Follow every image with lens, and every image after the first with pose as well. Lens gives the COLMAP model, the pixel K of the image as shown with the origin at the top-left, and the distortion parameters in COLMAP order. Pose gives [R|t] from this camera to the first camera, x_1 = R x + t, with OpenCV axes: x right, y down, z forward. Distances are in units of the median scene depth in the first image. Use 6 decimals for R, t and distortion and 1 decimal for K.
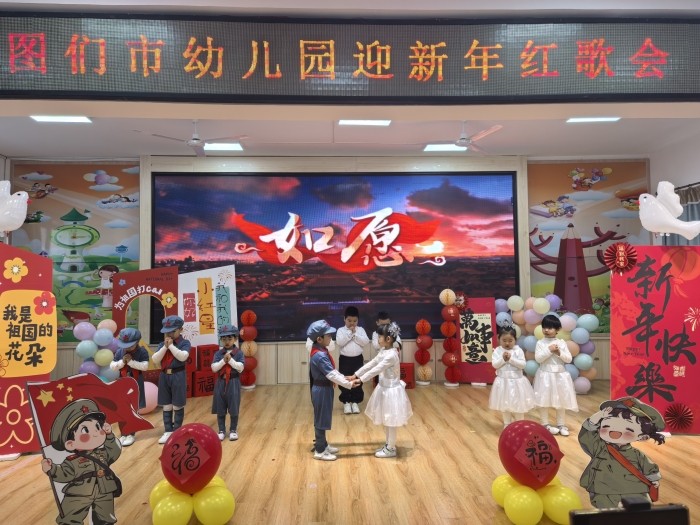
lens RADIAL K [[486.2, 0, 351.5], [0, 486.2, 264.5], [0, 0, 1]] dist [0.010312, -0.000516]
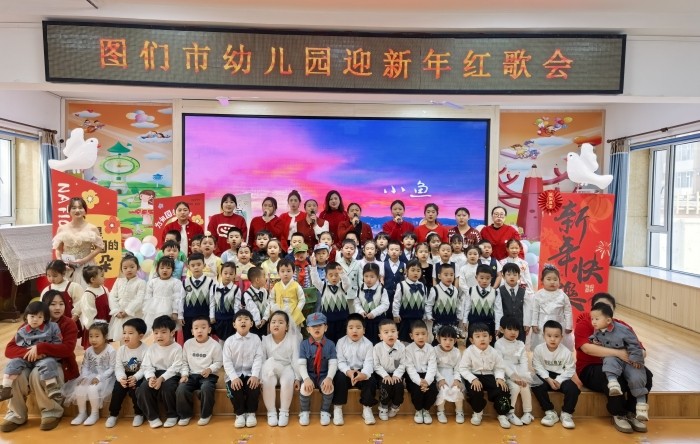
lens RADIAL K [[493.4, 0, 348.1], [0, 493.4, 220.7], [0, 0, 1]] dist [-0.007032, 0.000646]
pose [[0.999495, 0.025287, -0.019256, 0.076911], [-0.023469, 0.995715, 0.089443, -0.129875], [0.021435, -0.088946, 0.995806, -0.618232]]
